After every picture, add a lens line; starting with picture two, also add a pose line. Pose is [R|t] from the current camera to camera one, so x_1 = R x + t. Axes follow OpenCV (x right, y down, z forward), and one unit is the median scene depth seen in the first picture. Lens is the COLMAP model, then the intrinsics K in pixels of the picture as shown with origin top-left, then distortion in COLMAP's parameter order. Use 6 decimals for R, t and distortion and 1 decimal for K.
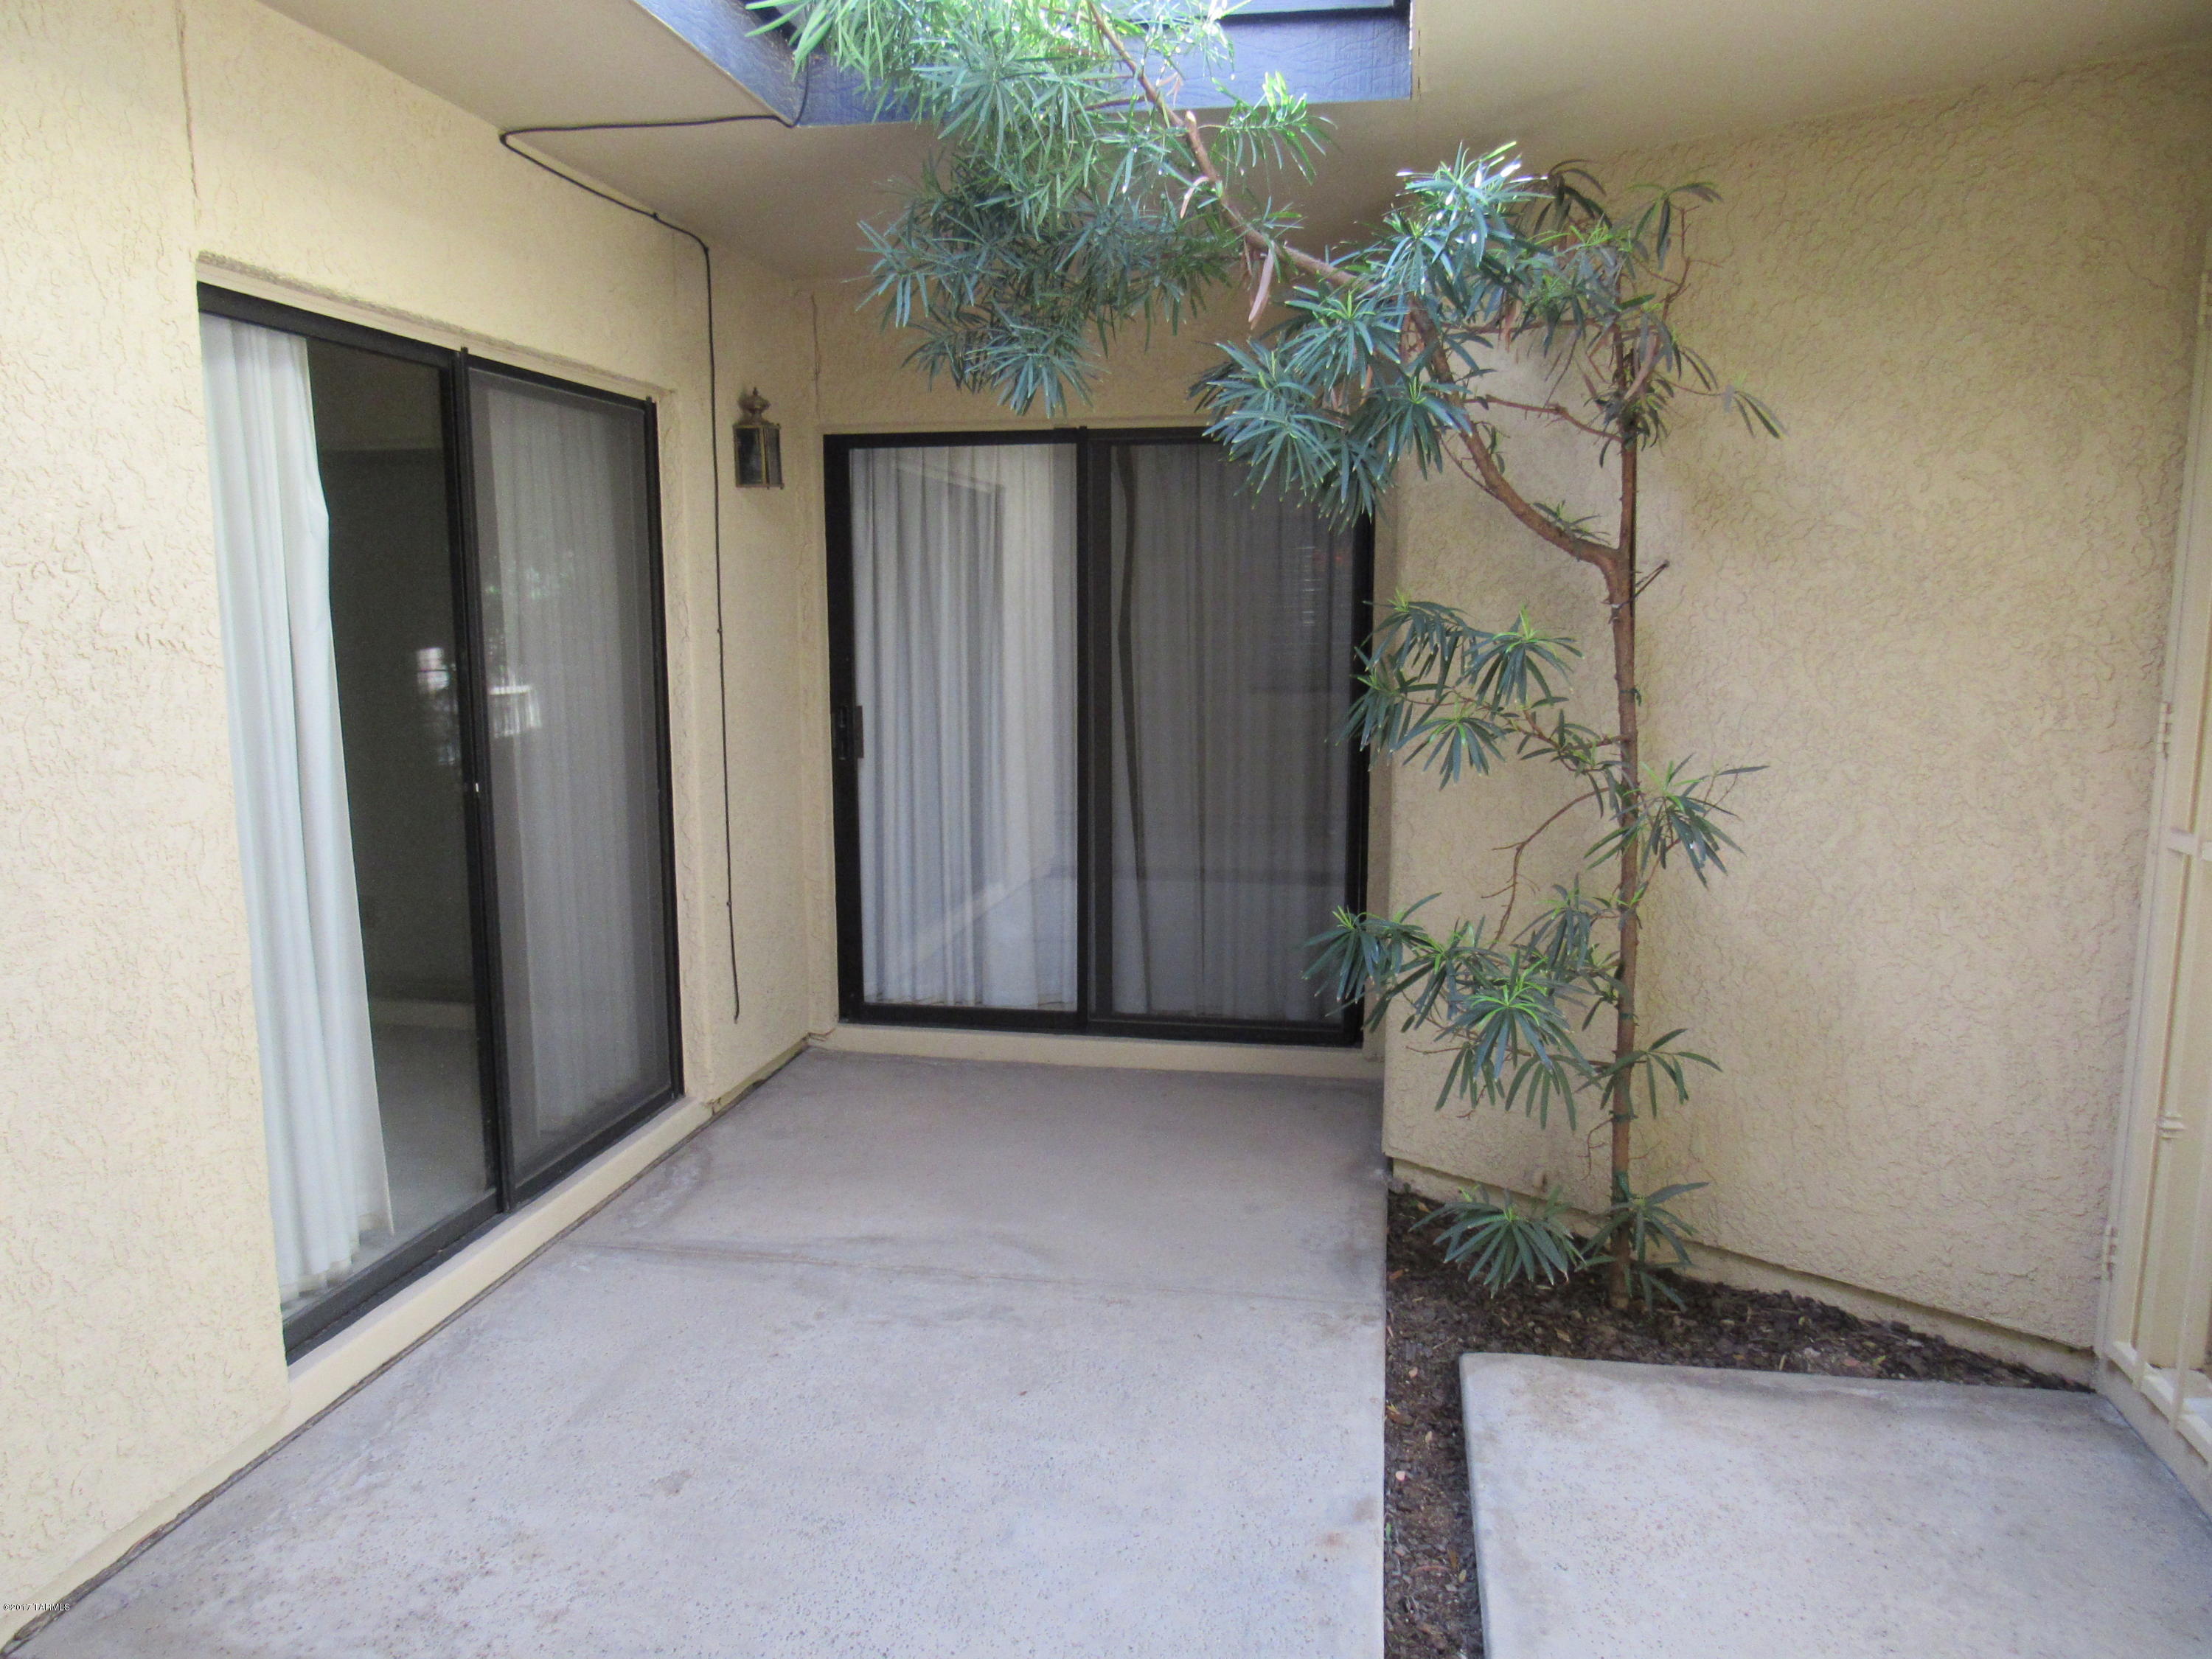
lens RADIAL K [[1575.4, 0, 1100.3], [0, 1575.4, 834.7], [0, 0, 1]] dist [-0.030727, 0.001519]
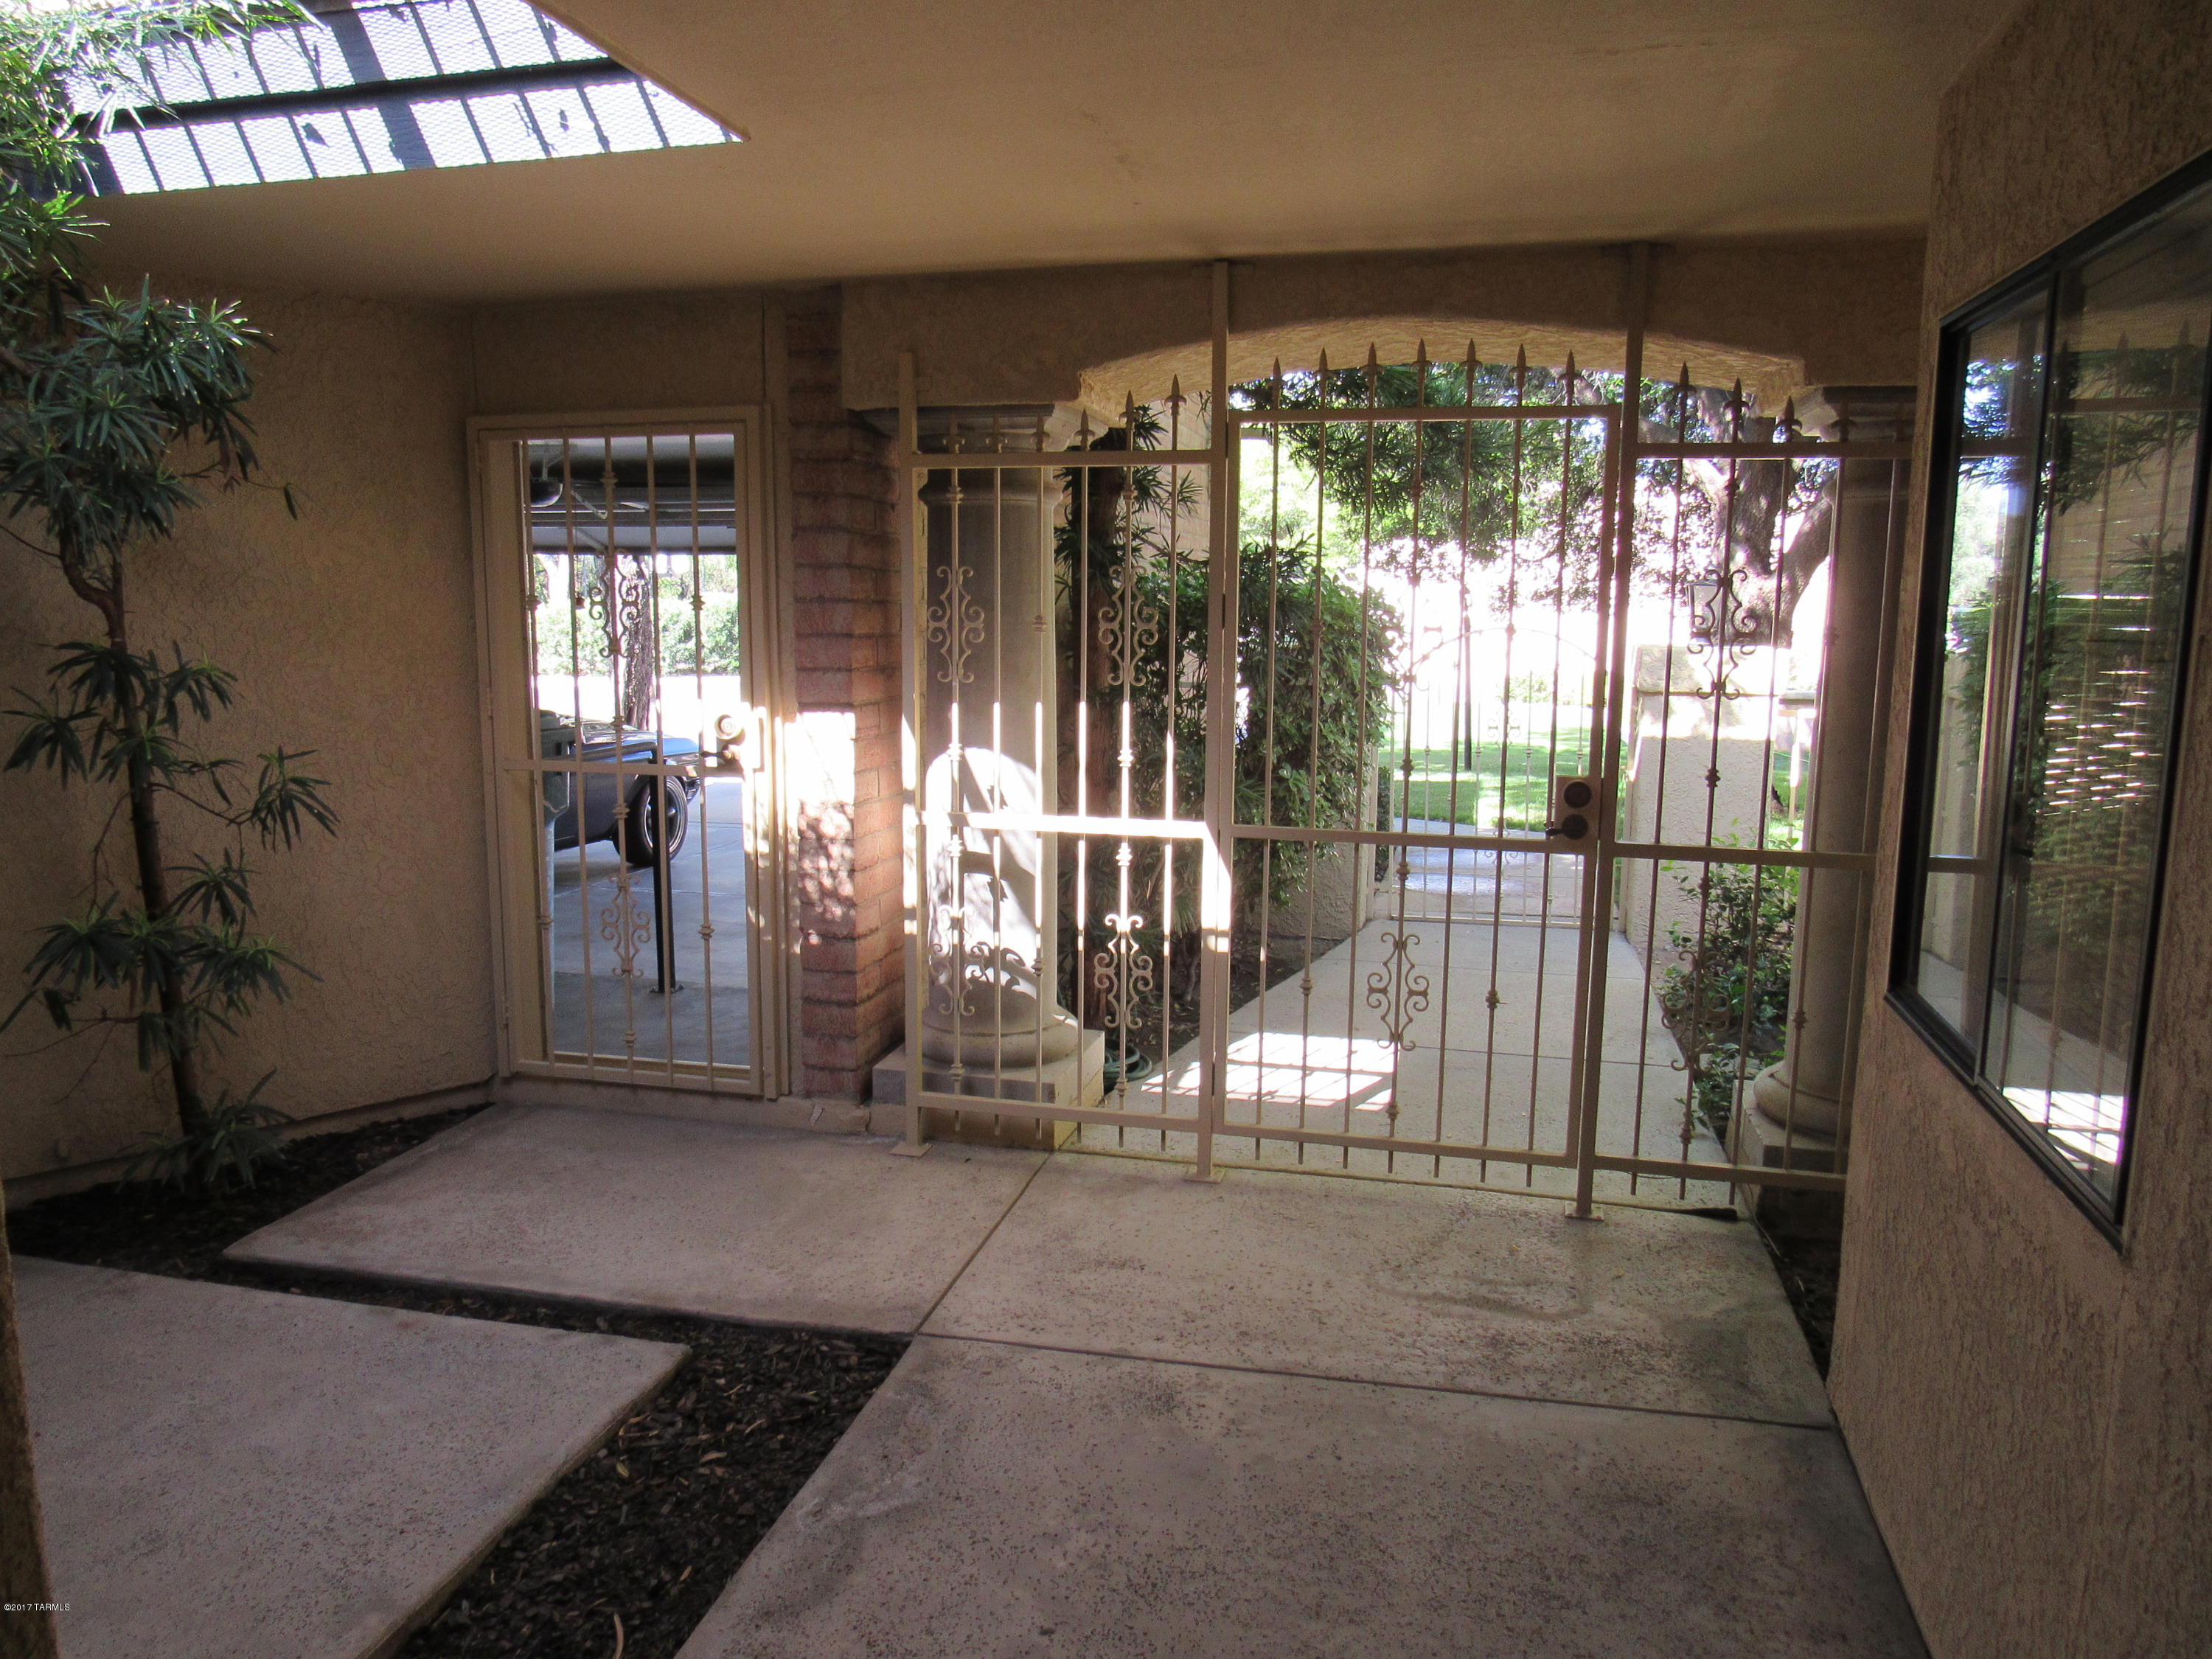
lens RADIAL K [[1575.4, 0, 1100.3], [0, 1575.4, 834.7], [0, 0, 1]] dist [-0.030727, 0.001519]
pose [[0.062192, -0.154589, 0.986020, -0.928311], [0.140522, 0.979447, 0.144695, -0.073394], [-0.988122, 0.129559, 0.082637, 0.185566]]
